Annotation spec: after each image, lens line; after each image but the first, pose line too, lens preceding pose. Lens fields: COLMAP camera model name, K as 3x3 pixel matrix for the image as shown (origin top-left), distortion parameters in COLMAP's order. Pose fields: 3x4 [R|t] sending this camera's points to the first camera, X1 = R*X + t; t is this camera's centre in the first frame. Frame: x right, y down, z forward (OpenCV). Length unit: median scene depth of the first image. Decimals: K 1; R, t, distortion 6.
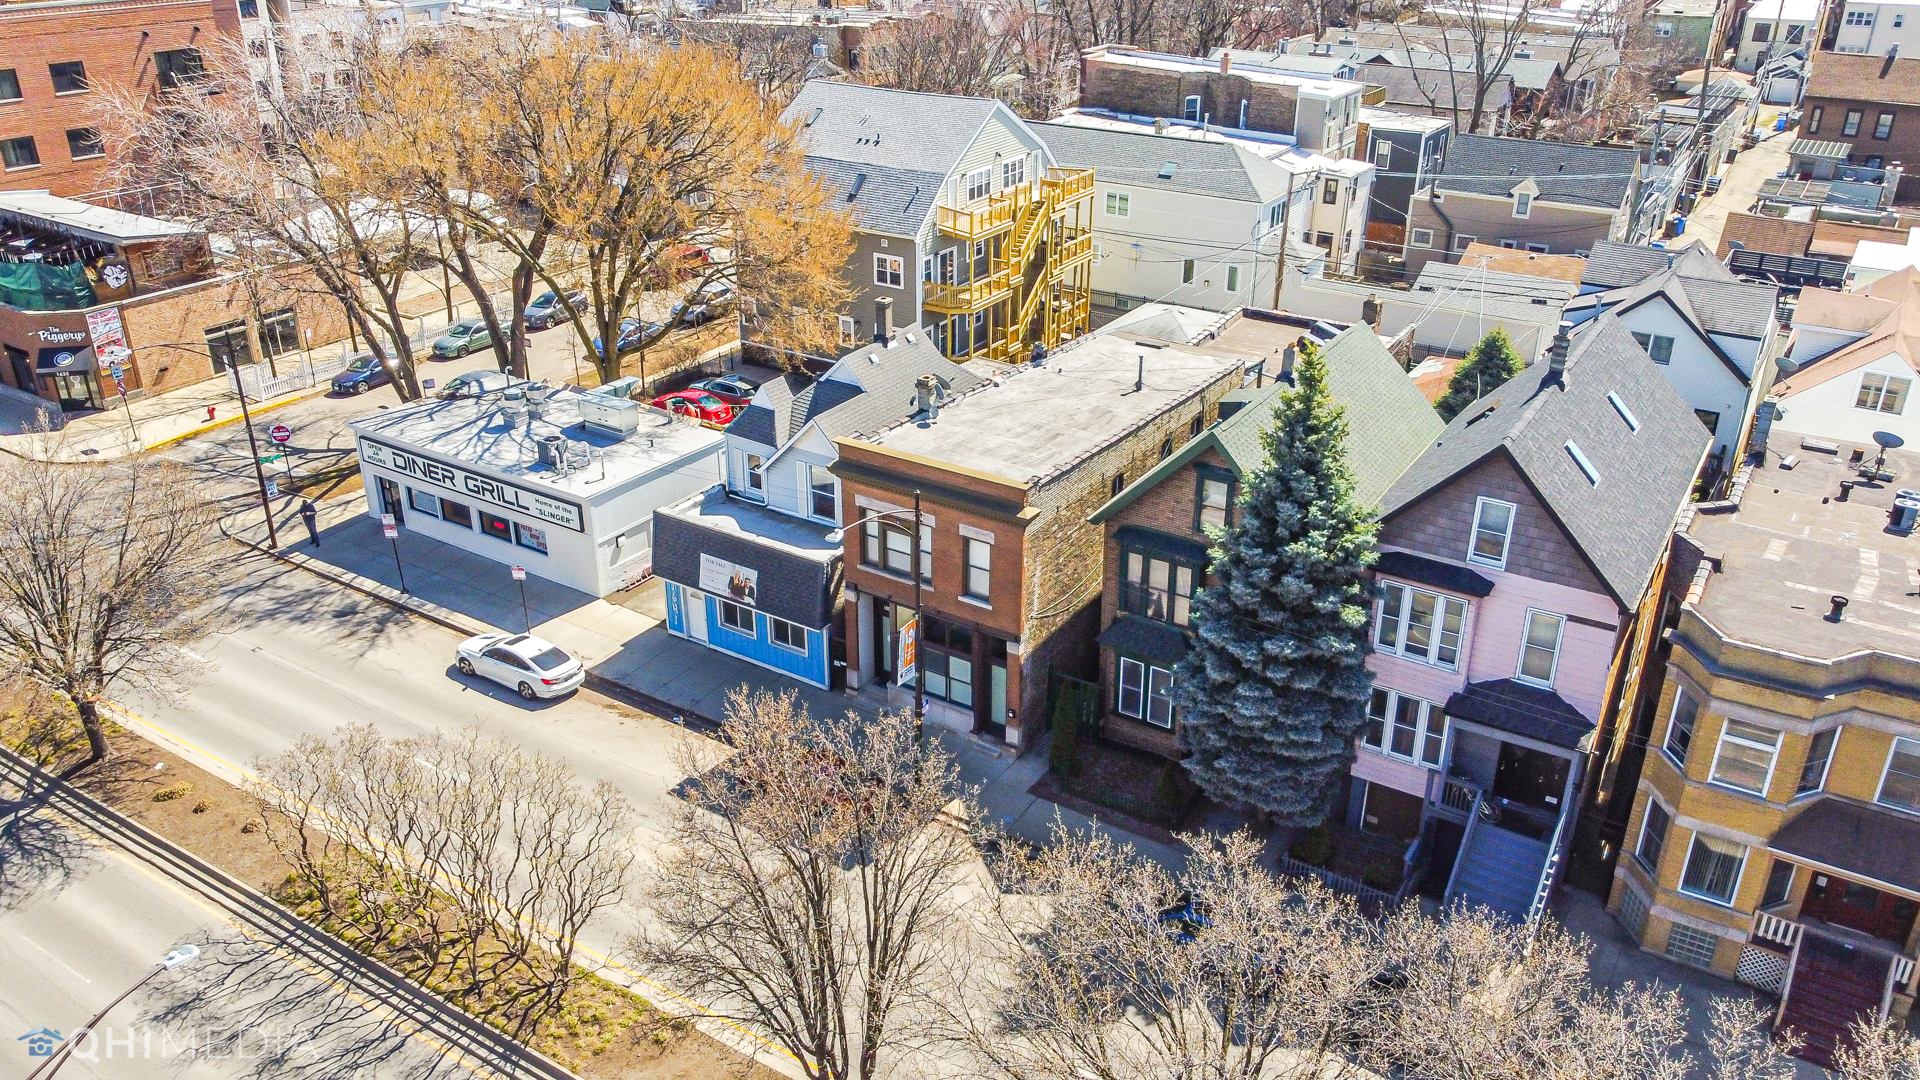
lens RADIAL K [[1457.9, 0, 962.1], [0, 1457.9, 543.8], [0, 0, 1]] dist [0.011791, -0.003411]
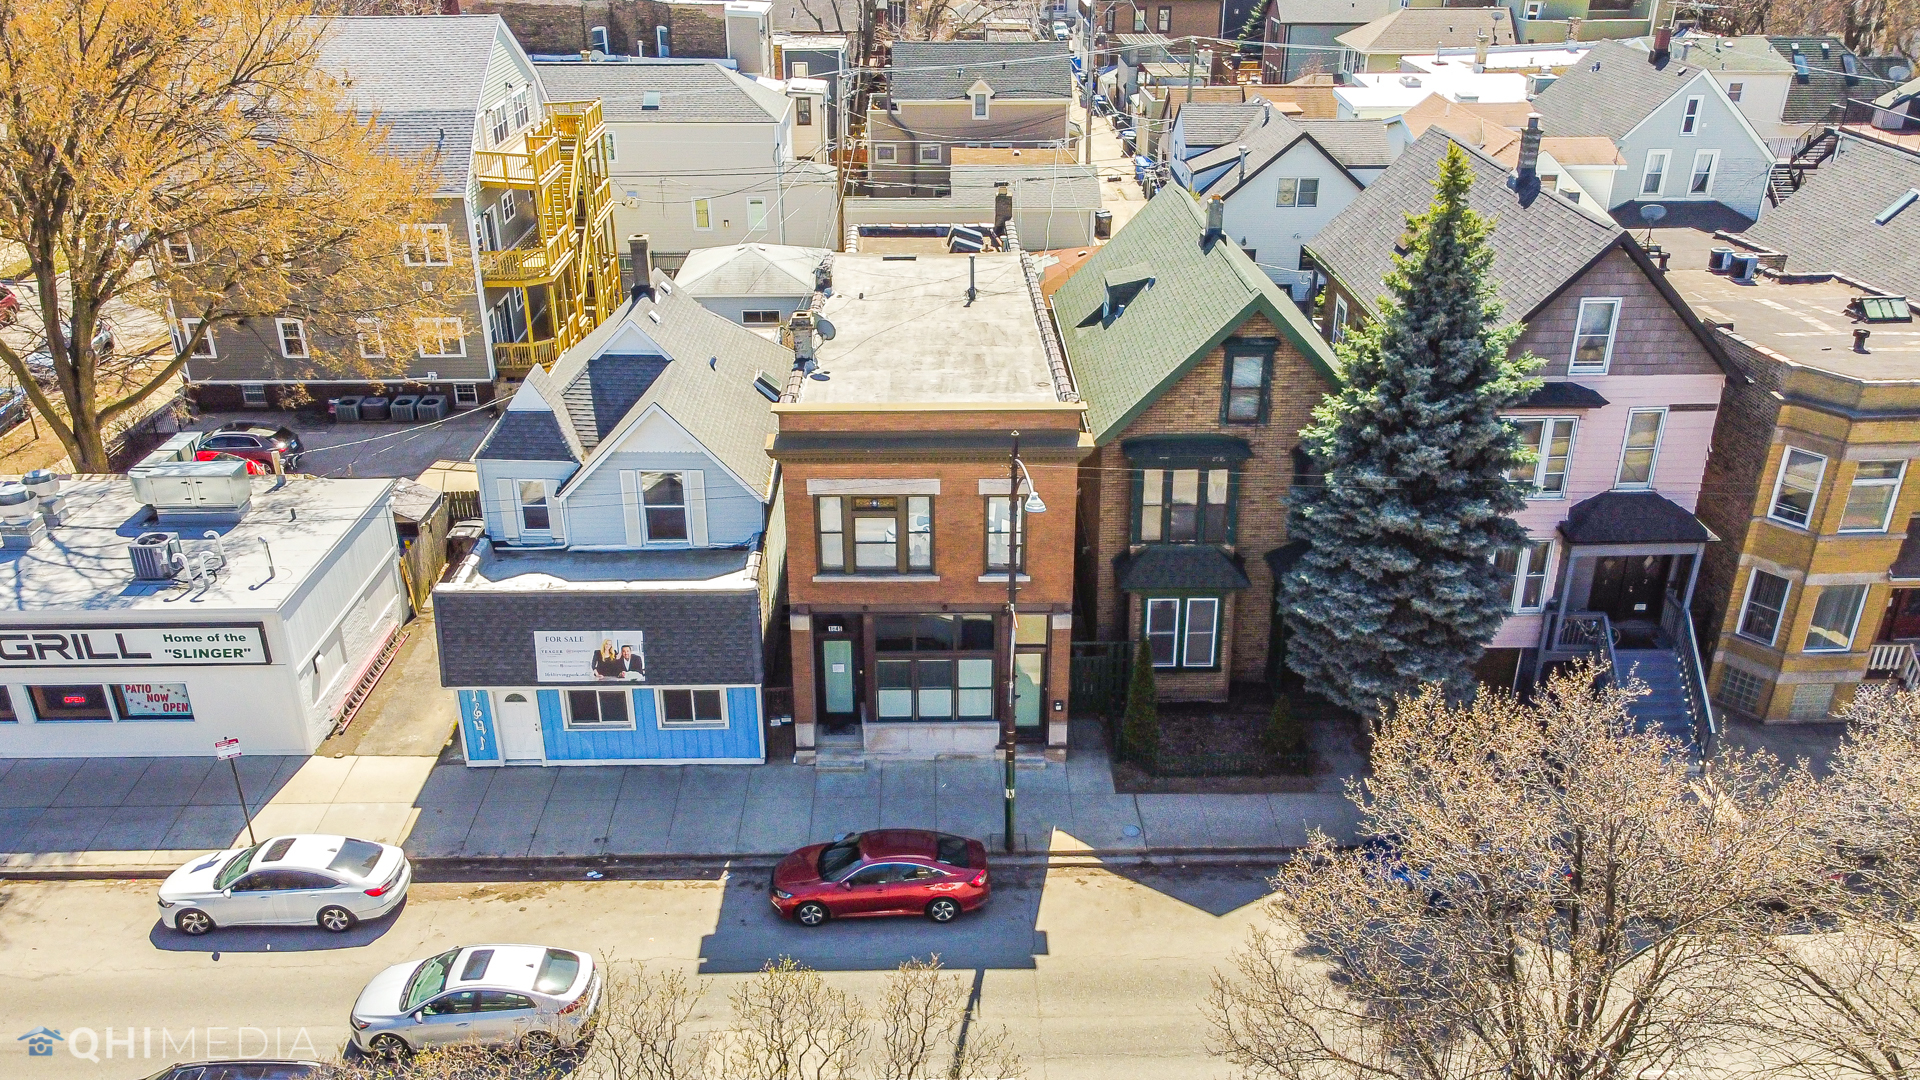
lens RADIAL K [[1457.9, 0, 961.8], [0, 1457.9, 542.0], [0, 0, 1]] dist [0.011791, -0.003411]
pose [[0.830302, -0.245612, 0.500274, -0.322285], [0.244579, 0.967177, 0.068914, -0.030108], [-0.500780, 0.065137, 0.863120, 0.292867]]
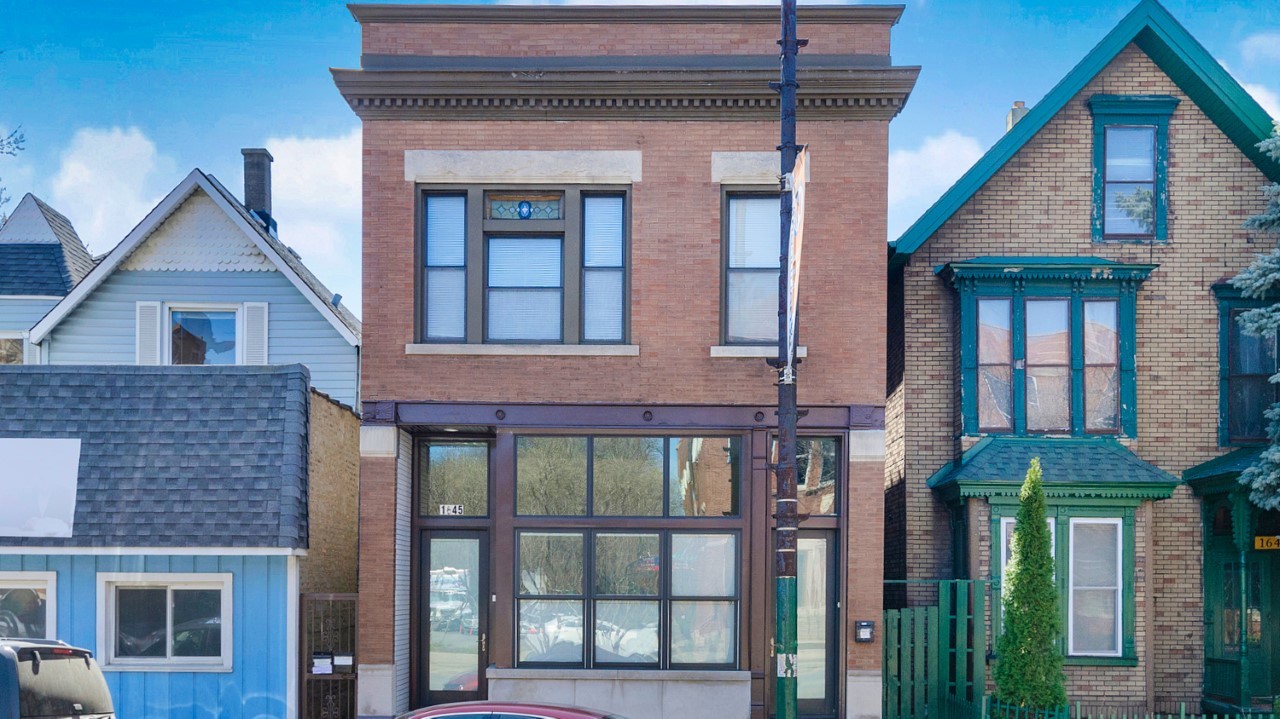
lens RADIAL K [[1353.6, 0, 638.0], [0, 1353.6, 360.1], [0, 0, 1]] dist [-0.002088, 0.000000]
pose [[0.848102, -0.002709, 0.529826, -0.186508], [0.227450, 0.905019, -0.359455, 0.142906], [-0.478529, 0.425363, 0.768164, 0.601299]]
